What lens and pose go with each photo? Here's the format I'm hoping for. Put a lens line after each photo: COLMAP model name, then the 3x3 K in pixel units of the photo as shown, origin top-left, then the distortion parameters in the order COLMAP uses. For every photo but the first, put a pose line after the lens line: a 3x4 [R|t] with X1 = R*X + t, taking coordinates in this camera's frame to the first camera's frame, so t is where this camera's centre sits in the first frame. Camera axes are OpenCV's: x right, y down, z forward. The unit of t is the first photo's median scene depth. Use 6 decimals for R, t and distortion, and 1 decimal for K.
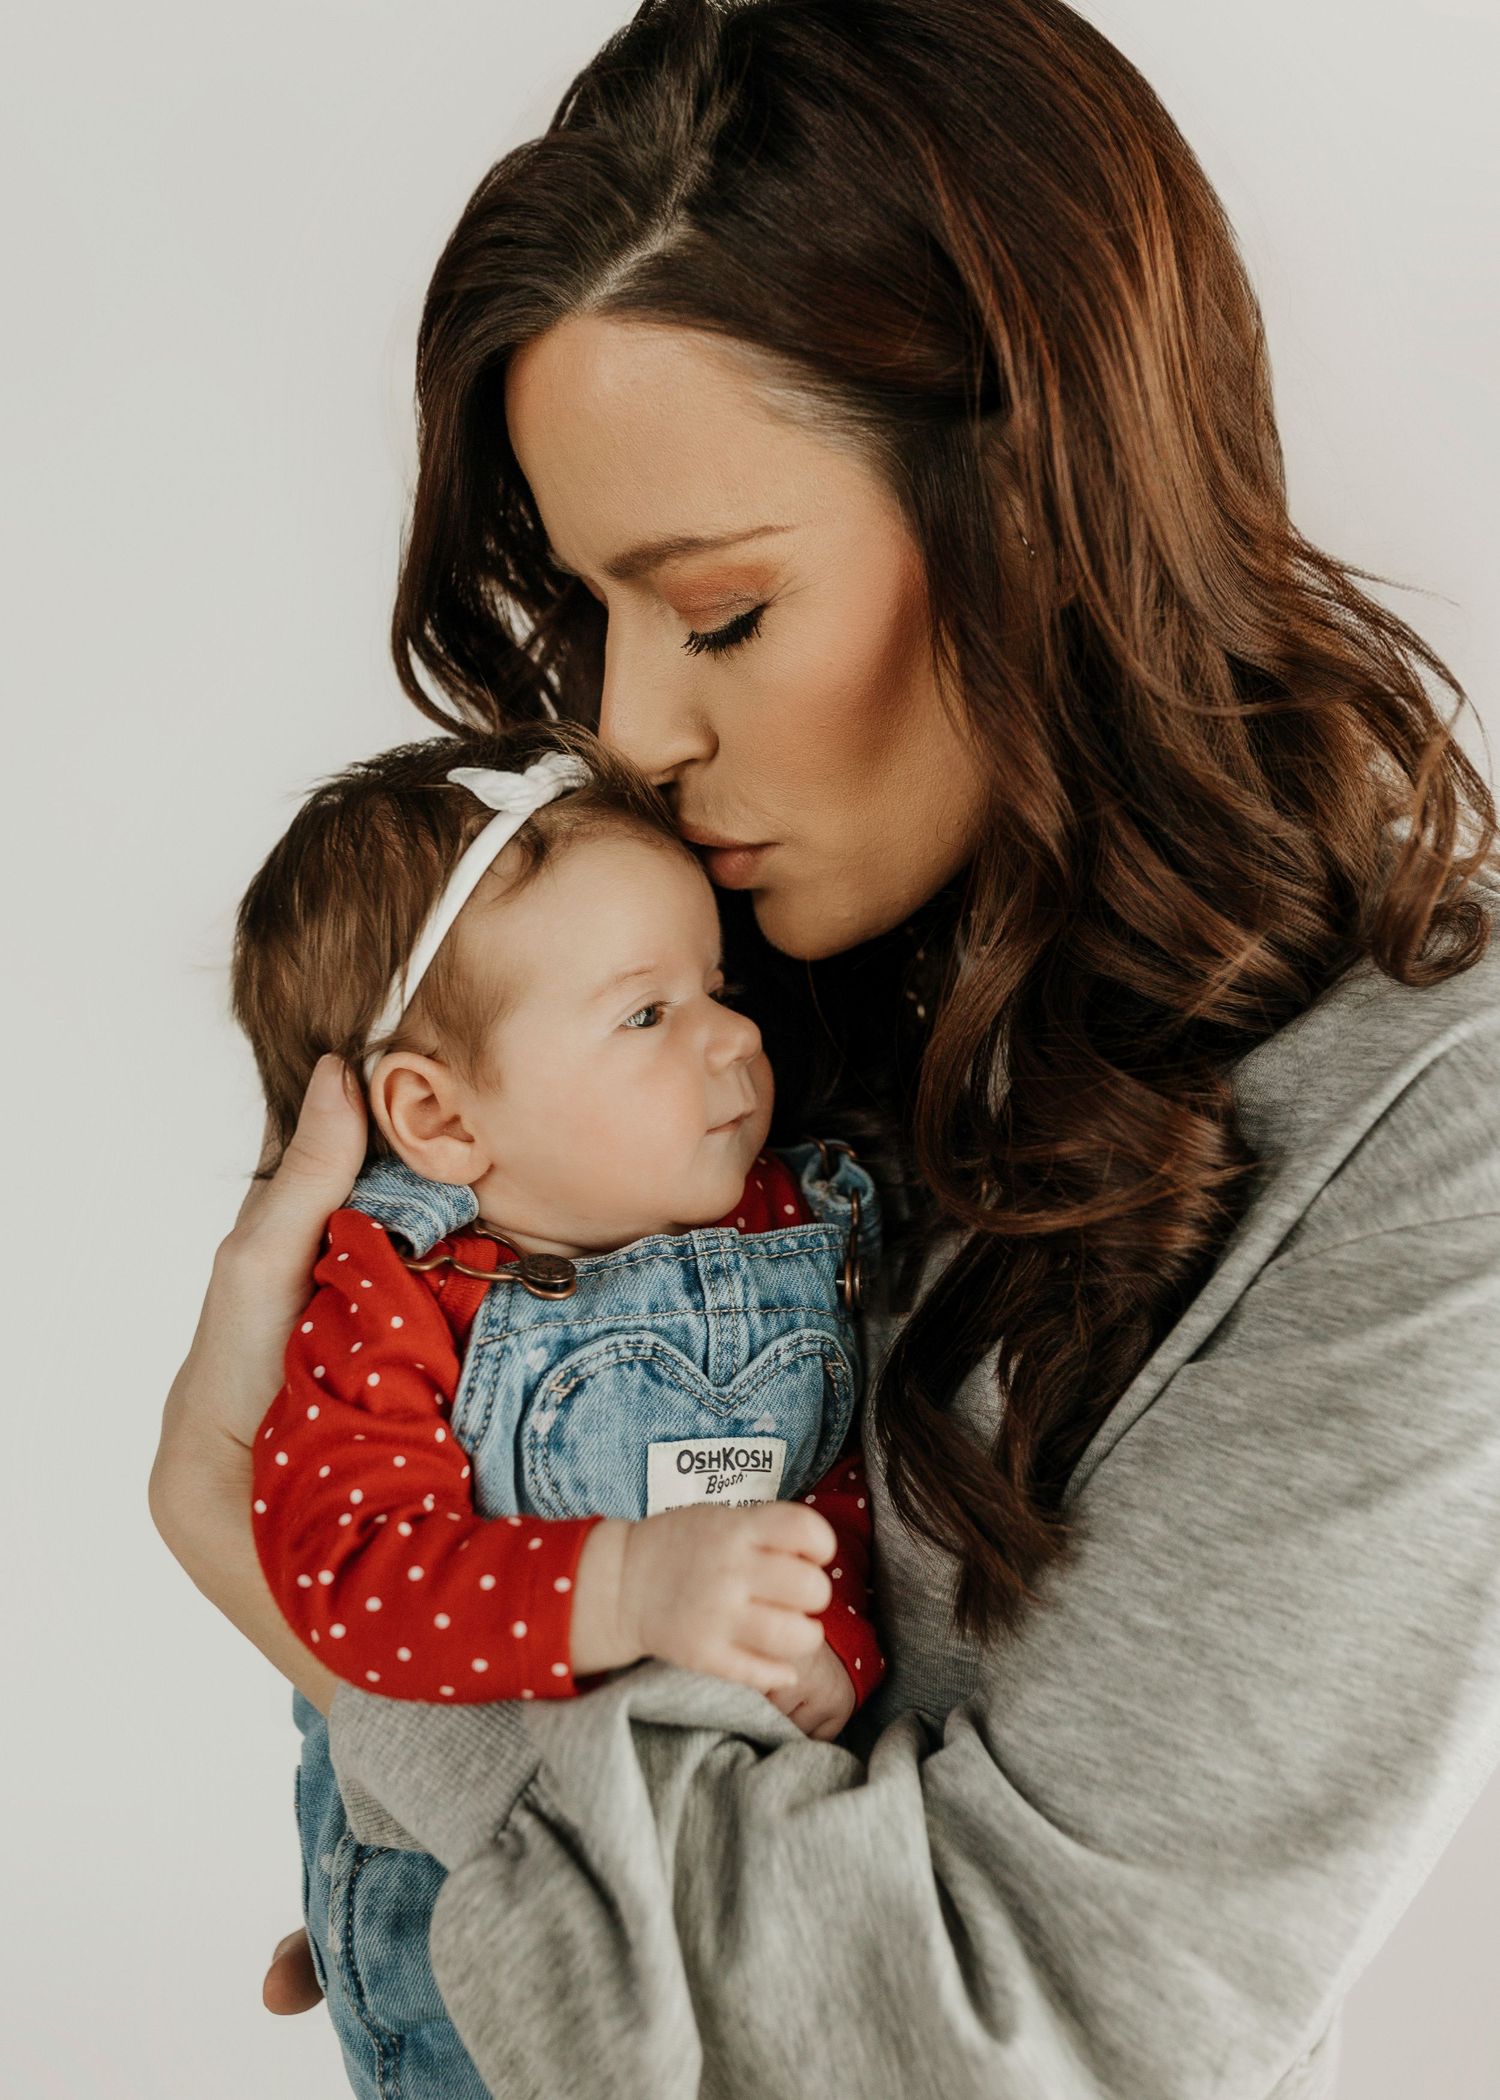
lens RADIAL K [[2465.4, 0, 553.5], [0, 2465.4, 1052.8], [0, 0, 1]] dist [0.025698, -0.081152]
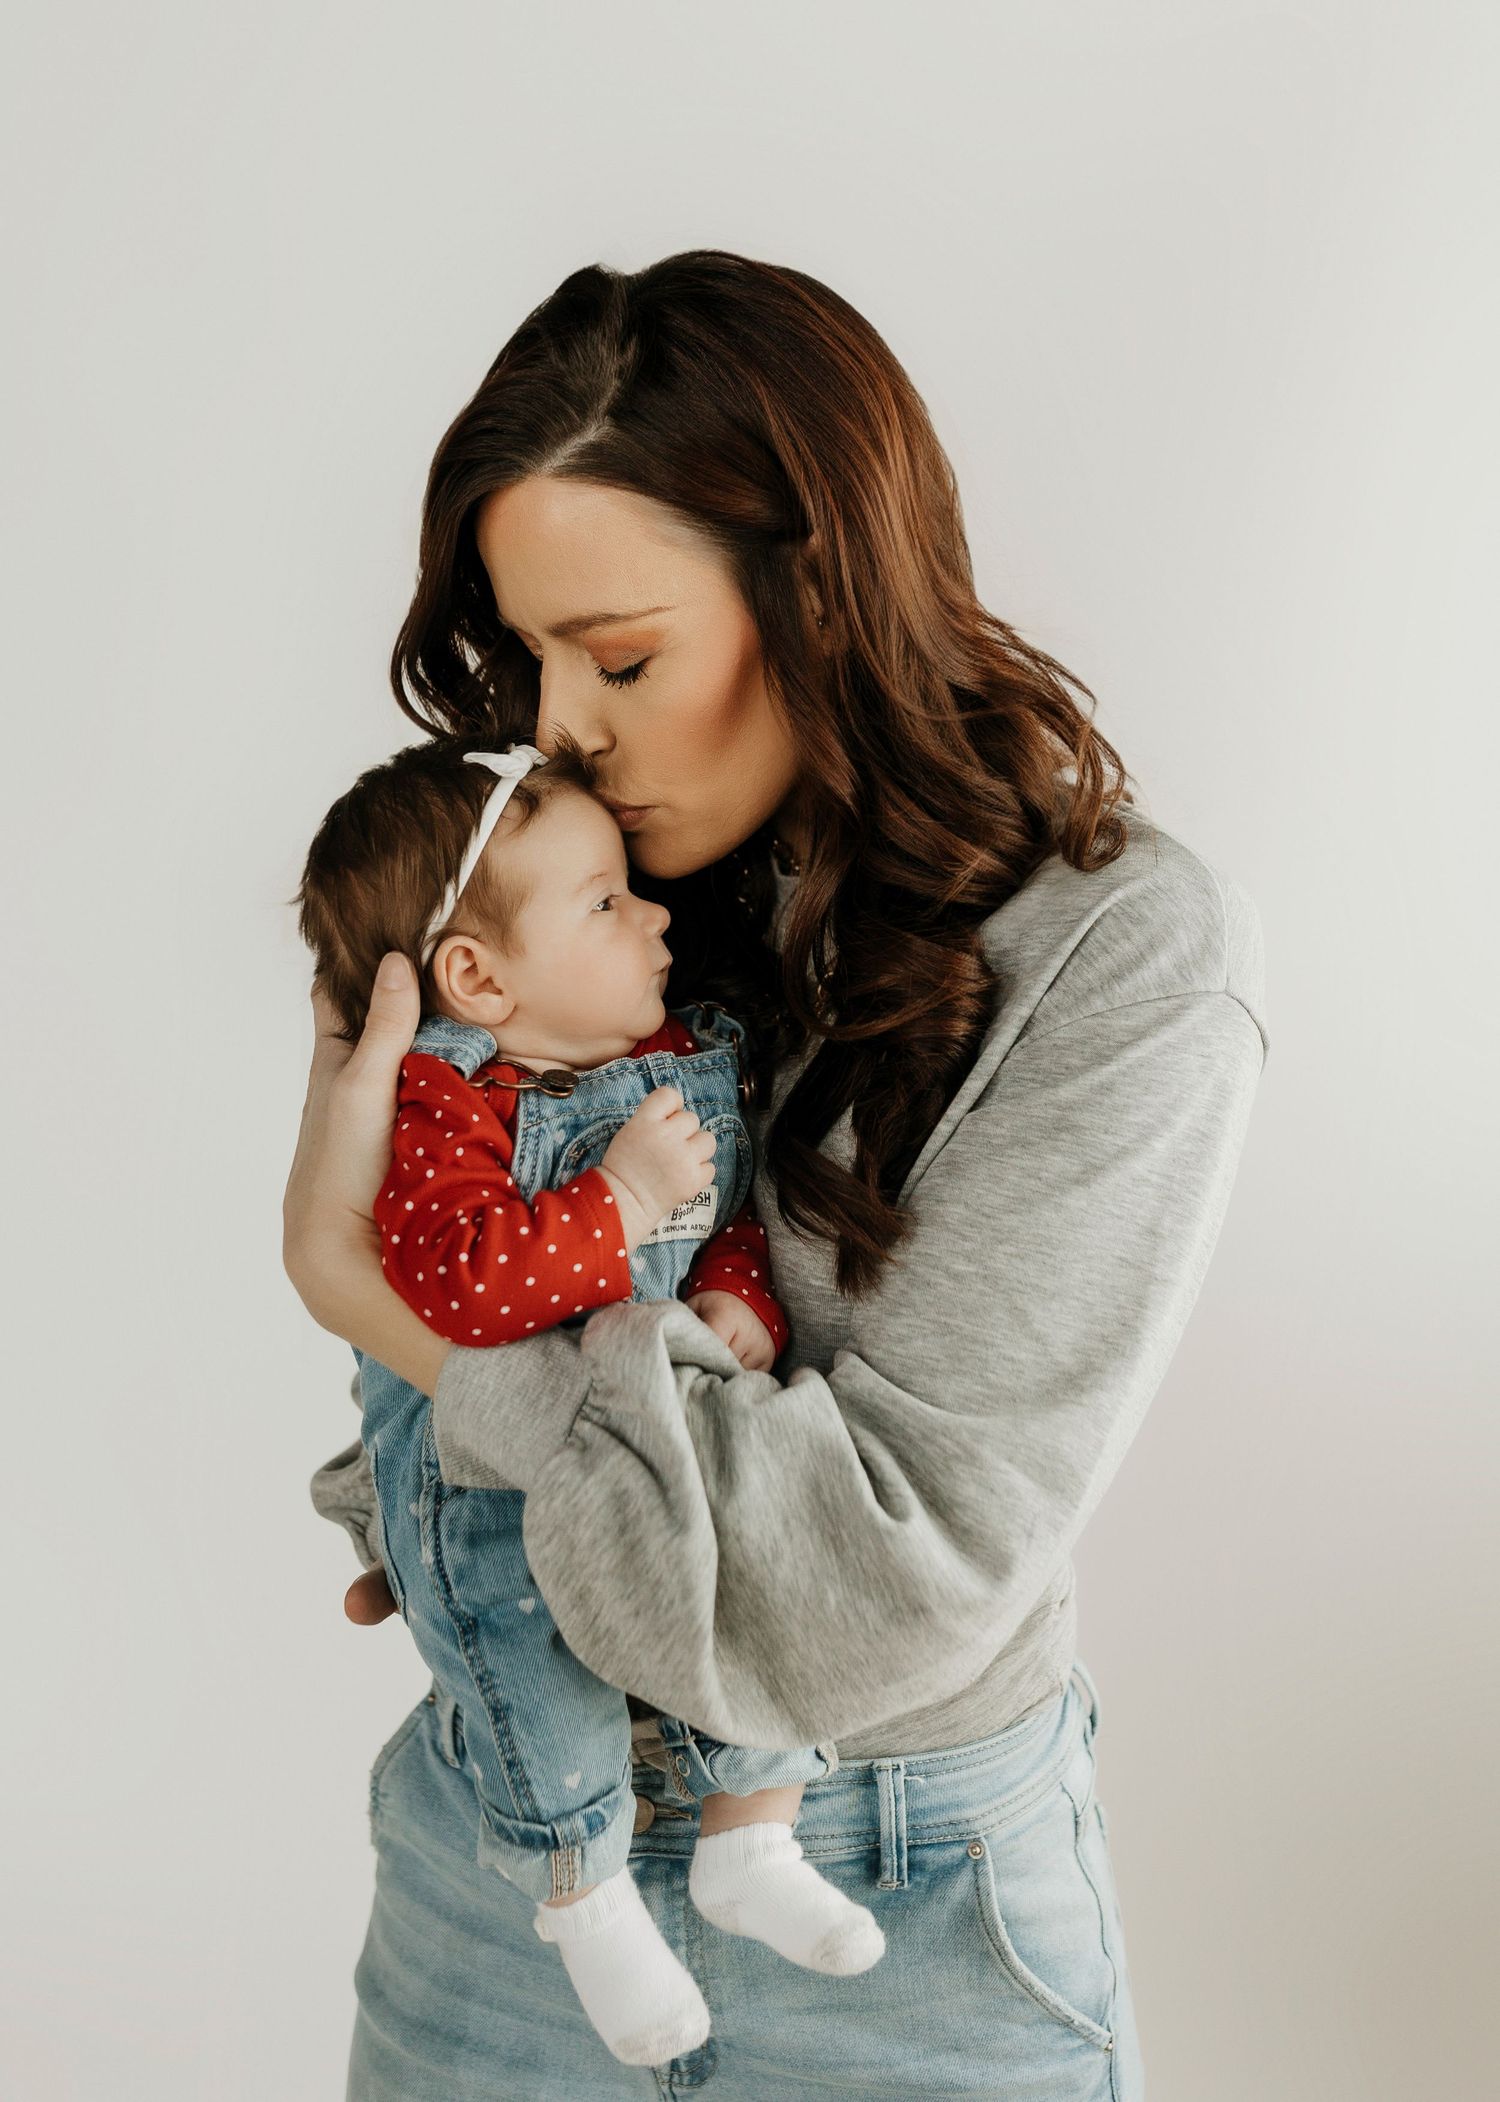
lens RADIAL K [[2431.4, 0, 578.8], [0, 2431.4, 1050.5], [0, 0, 1]] dist [0.008268, -0.005327]
pose [[0.975279, -0.046797, 0.215963, -0.327807], [0.057276, 0.997453, -0.042516, 0.141238], [-0.213423, 0.053834, 0.975475, -0.476905]]
